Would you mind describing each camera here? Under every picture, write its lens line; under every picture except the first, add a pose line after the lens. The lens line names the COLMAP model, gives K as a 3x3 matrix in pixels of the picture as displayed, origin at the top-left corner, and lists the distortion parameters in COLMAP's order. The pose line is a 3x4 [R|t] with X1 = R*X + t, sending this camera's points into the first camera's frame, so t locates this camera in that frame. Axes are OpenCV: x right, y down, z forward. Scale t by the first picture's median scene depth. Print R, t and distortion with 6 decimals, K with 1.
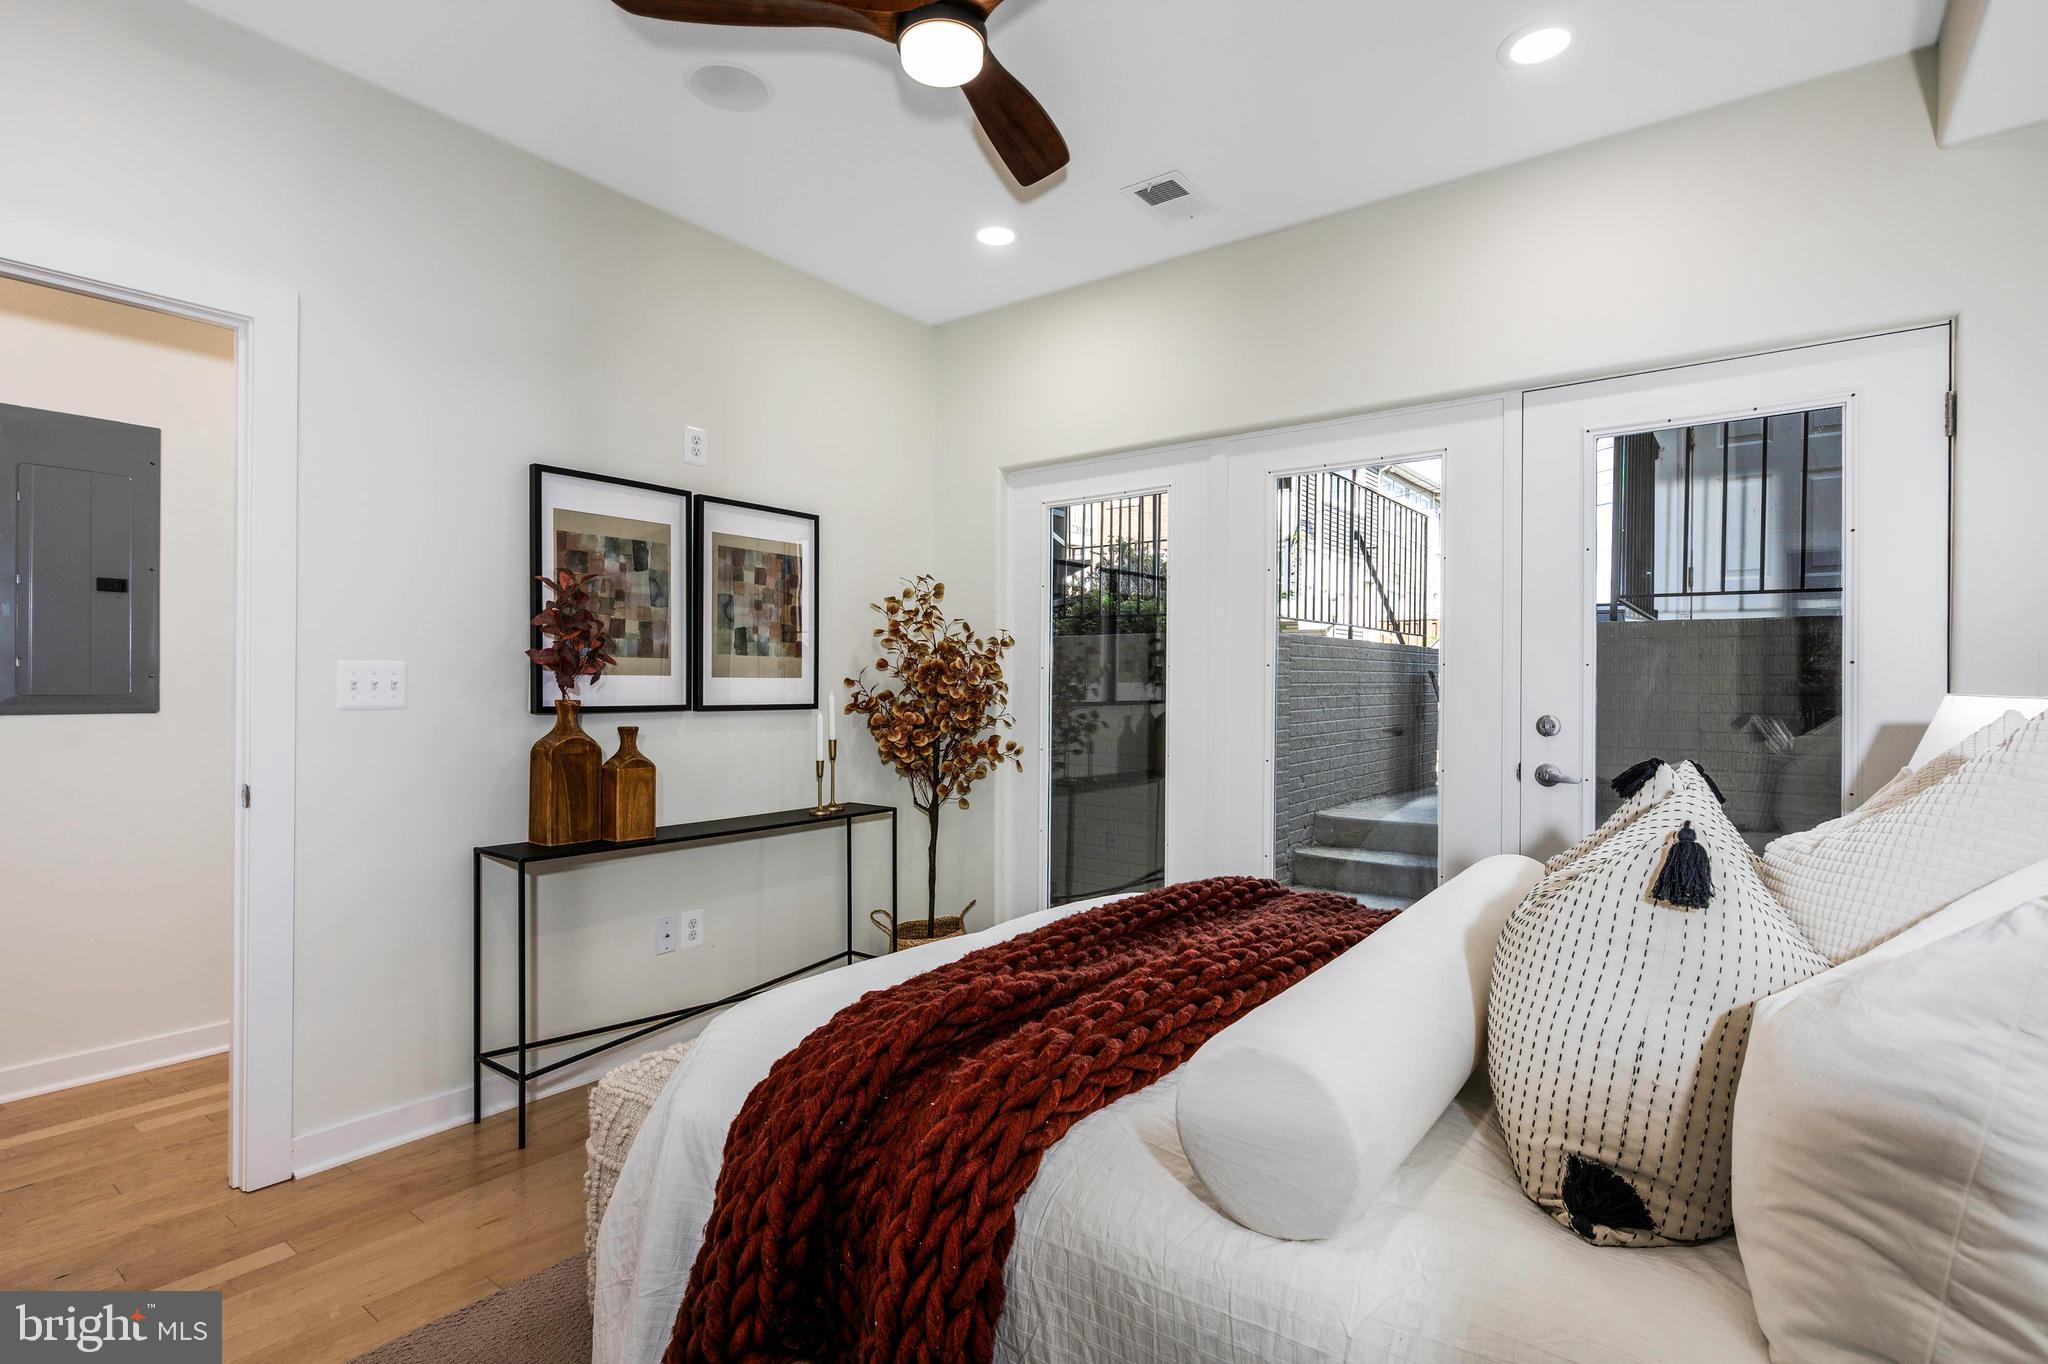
lens RADIAL K [[972.9, 0, 1024.0], [0, 972.9, 682.0], [0, 0, 1]] dist [-0.002242, 0.000855]
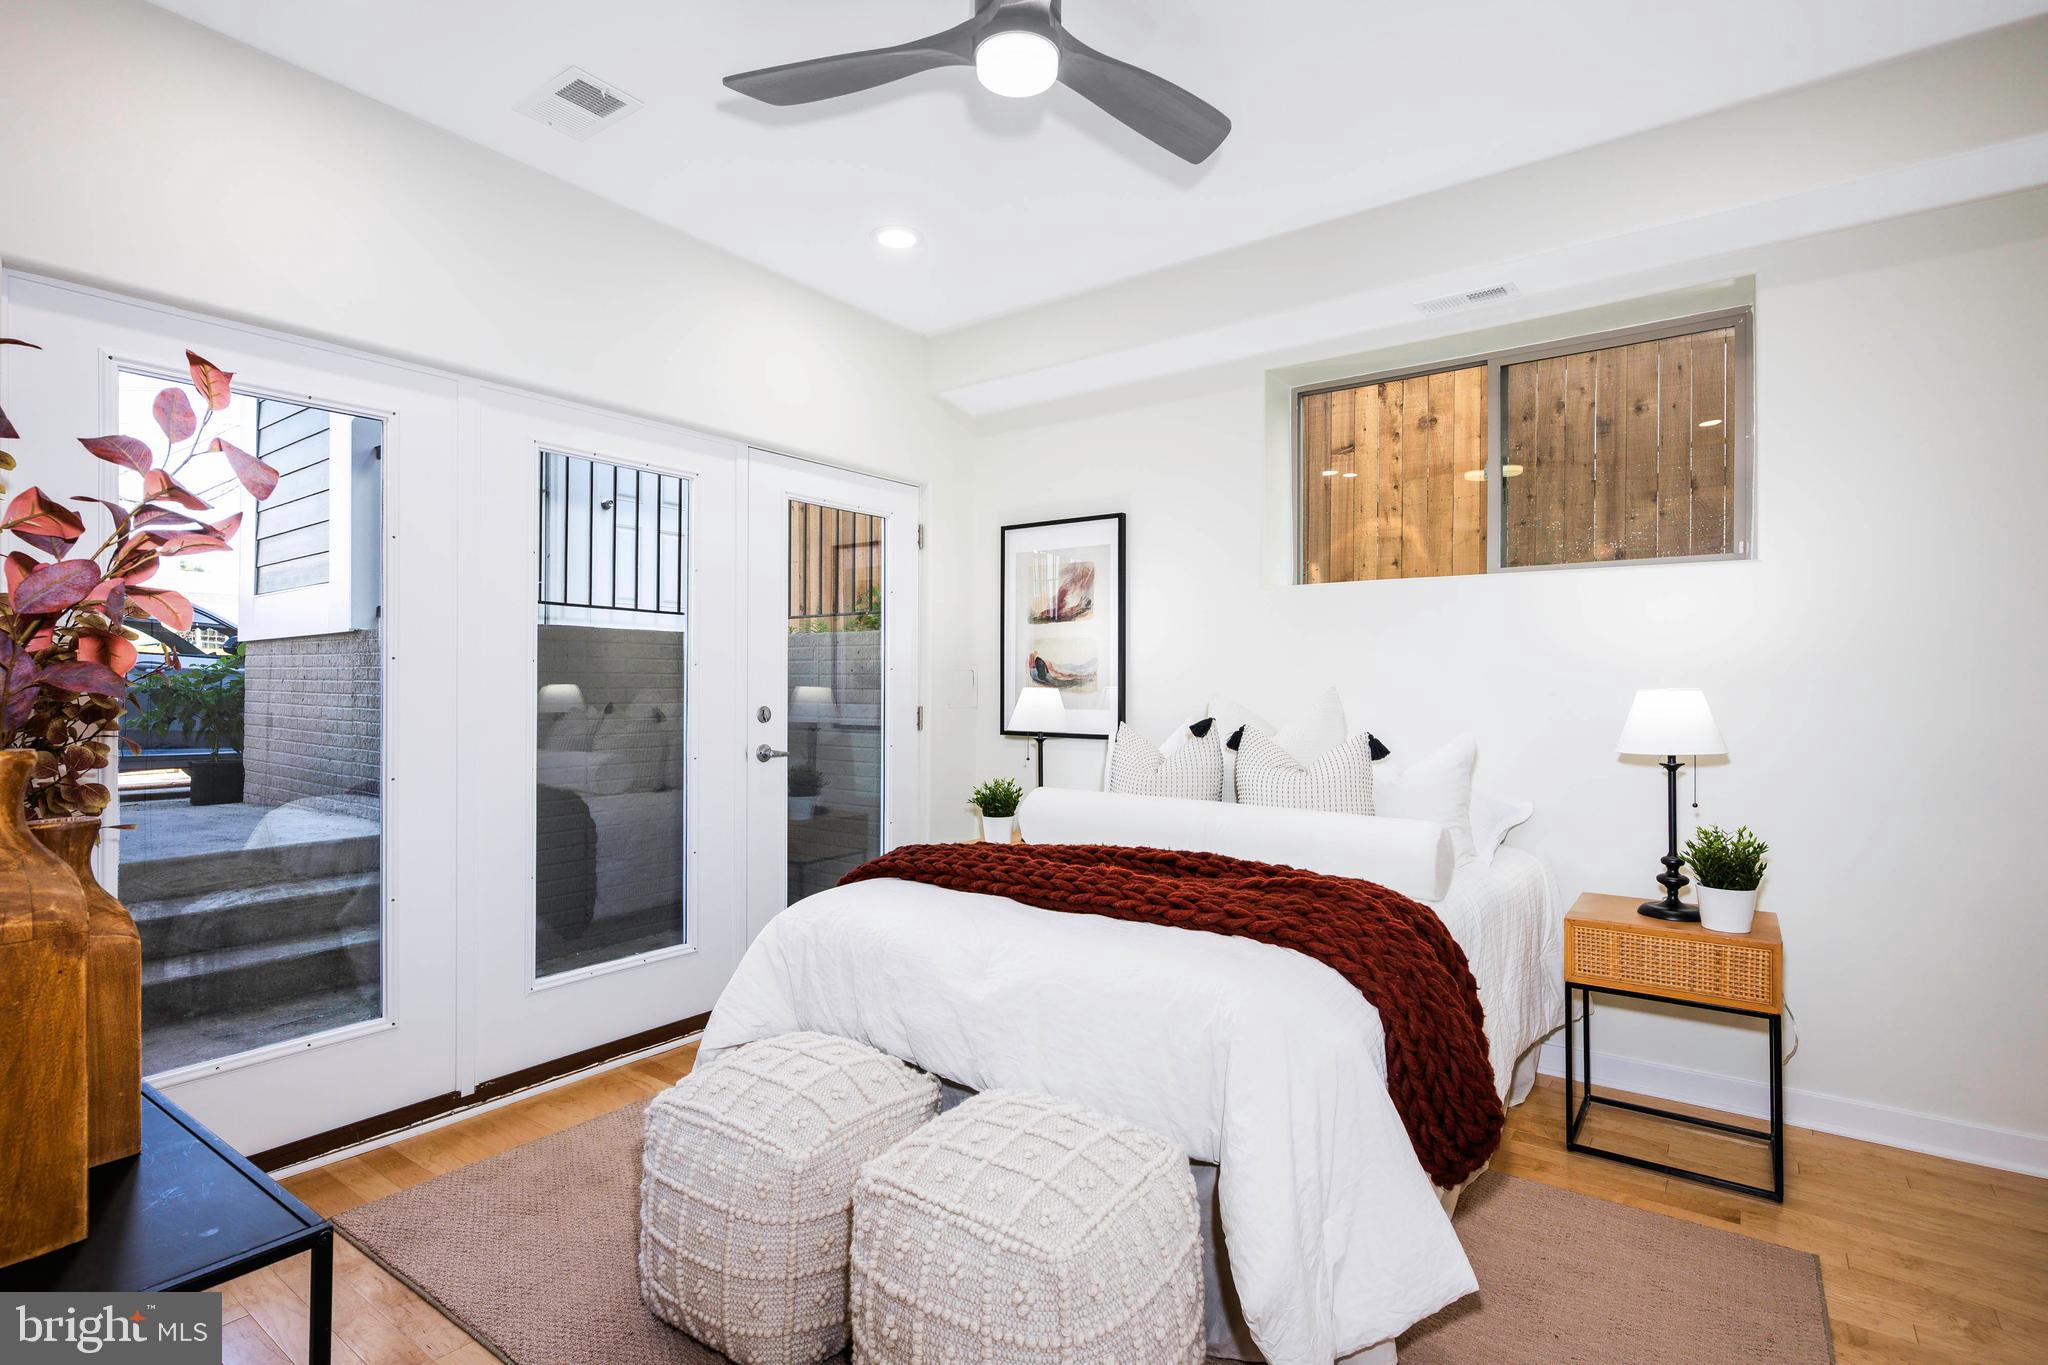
lens RADIAL K [[972.9, 0, 1024.0], [0, 972.9, 682.5], [0, 0, 1]] dist [-0.002242, 0.000855]
pose [[-0.027504, -0.004095, 0.999613, -0.751977], [0.004400, 0.999981, 0.004218, -0.000484], [-0.999612, 0.004514, -0.027485, 0.693622]]
